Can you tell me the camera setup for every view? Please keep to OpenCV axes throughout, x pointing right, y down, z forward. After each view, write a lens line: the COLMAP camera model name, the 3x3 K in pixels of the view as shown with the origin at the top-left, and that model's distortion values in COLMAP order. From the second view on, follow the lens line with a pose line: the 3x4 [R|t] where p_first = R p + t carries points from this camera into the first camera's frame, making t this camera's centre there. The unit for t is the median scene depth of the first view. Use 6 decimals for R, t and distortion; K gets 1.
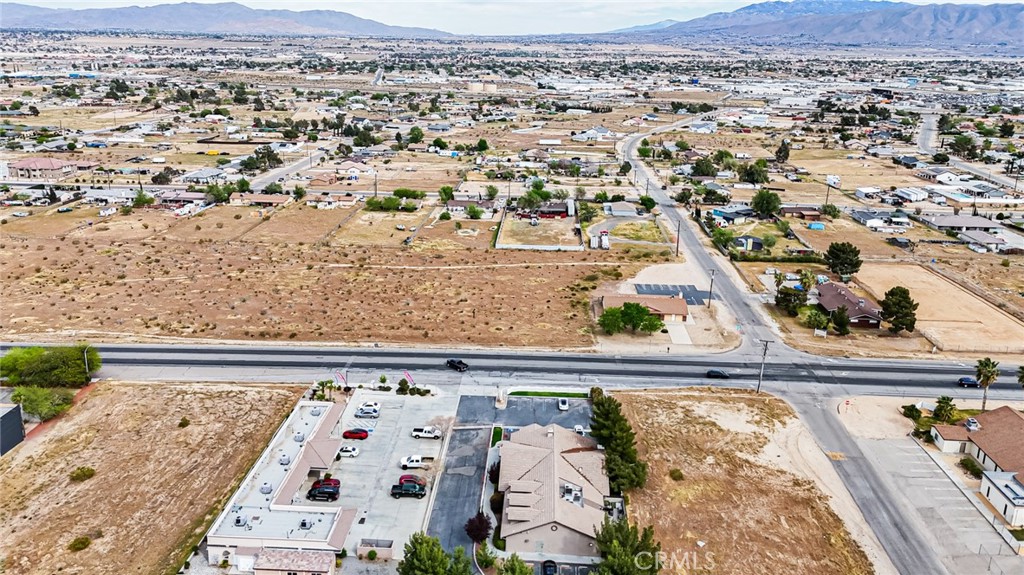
lens RADIAL K [[760.8, 0, 503.8], [0, 760.8, 273.8], [0, 0, 1]] dist [0.091427, -0.087190]
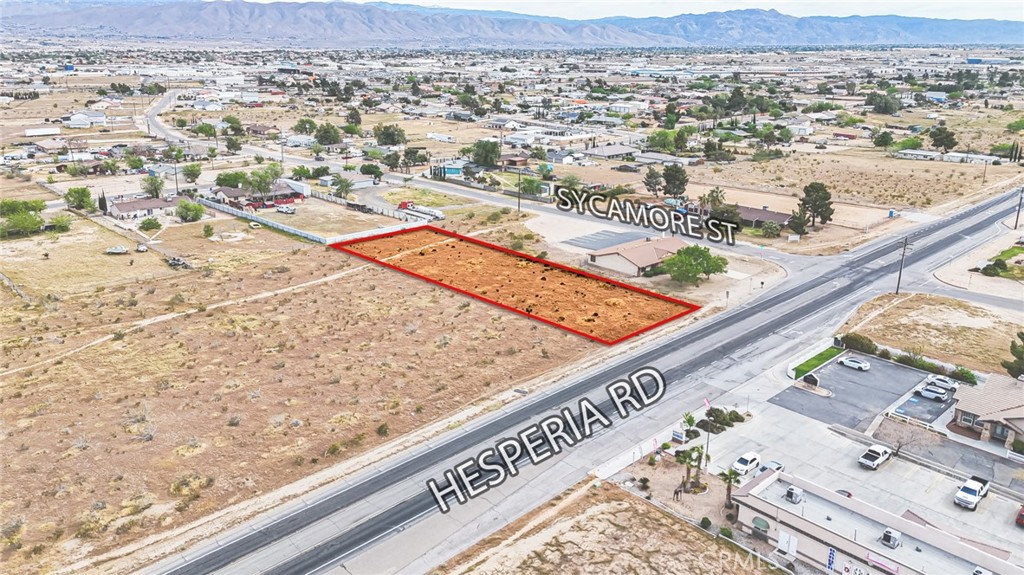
lens RADIAL K [[773.3, 0, 502.7], [0, 773.3, 265.6], [0, 0, 1]] dist [0.079918, -0.079060]
pose [[0.682408, -0.212071, 0.699532, -0.435373], [0.217145, 0.972602, 0.083026, -0.042032], [-0.697974, 0.095243, 0.709761, 0.428079]]
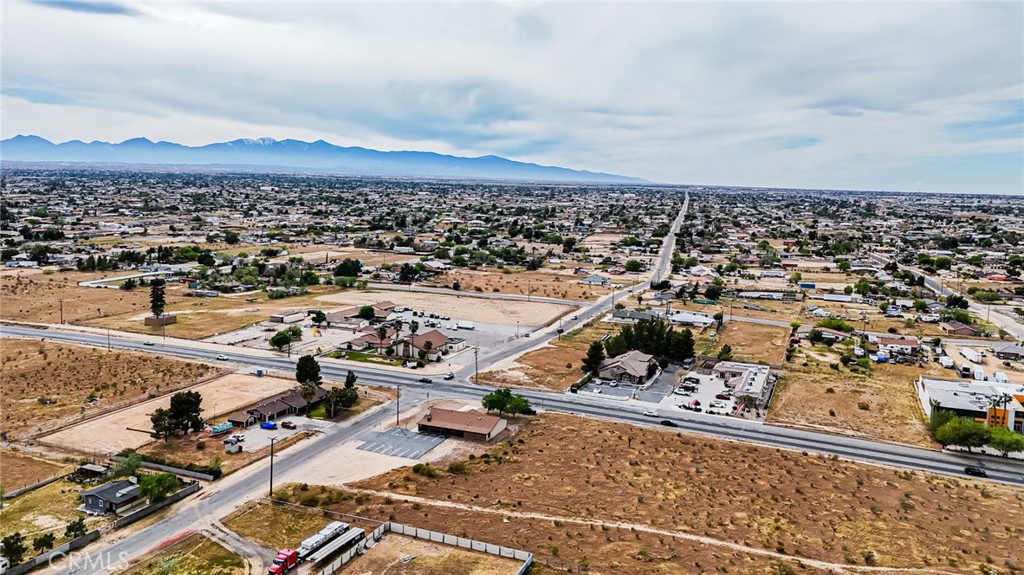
lens RADIAL K [[775.7, 0, 512.3], [0, 775.7, 232.3], [0, 0, 1]] dist [0.066102, -0.065252]
pose [[-0.944006, -0.060013, 0.324424, -0.173986], [0.059943, 0.935755, 0.347520, -0.474423], [-0.324437, 0.347508, -0.879761, 1.532495]]
